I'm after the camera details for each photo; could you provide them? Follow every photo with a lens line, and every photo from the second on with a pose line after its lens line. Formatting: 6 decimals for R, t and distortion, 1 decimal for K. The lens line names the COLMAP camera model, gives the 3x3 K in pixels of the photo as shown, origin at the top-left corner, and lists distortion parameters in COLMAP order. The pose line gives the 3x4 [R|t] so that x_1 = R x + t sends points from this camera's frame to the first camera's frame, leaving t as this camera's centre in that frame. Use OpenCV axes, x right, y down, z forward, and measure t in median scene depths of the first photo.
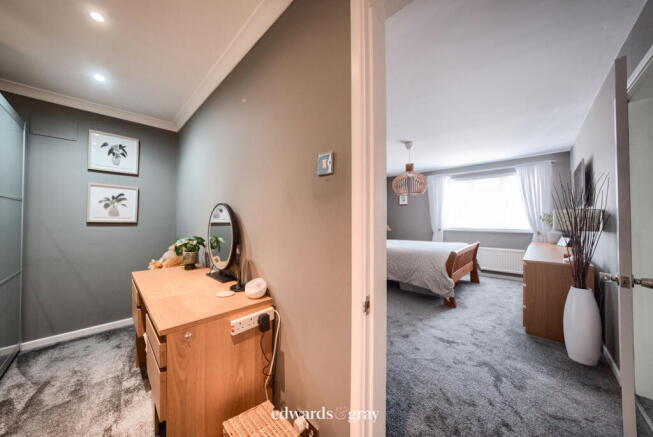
lens RADIAL K [[221.3, 0, 321.1], [0, 221.3, 218.5], [0, 0, 1]] dist [-0.016430, 0.002257]
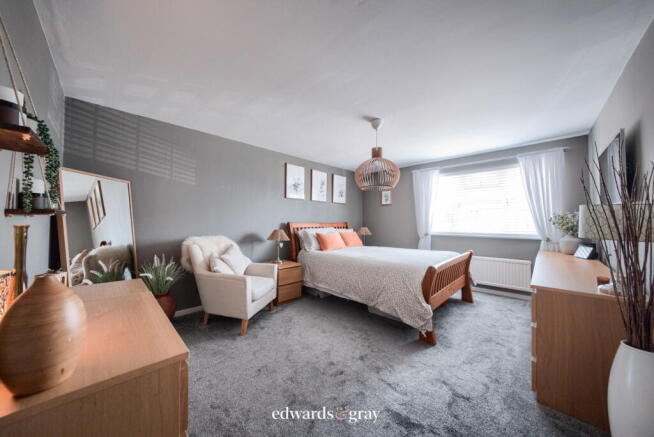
lens RADIAL K [[221.7, 0, 320.5], [0, 221.7, 217.8], [0, 0, 1]] dist [-0.016430, 0.002257]
pose [[0.999969, 0.003983, -0.006763, 0.187864], [-0.004091, 0.999864, -0.015992, 0.003934], [0.006698, 0.016019, 0.999849, 0.212999]]
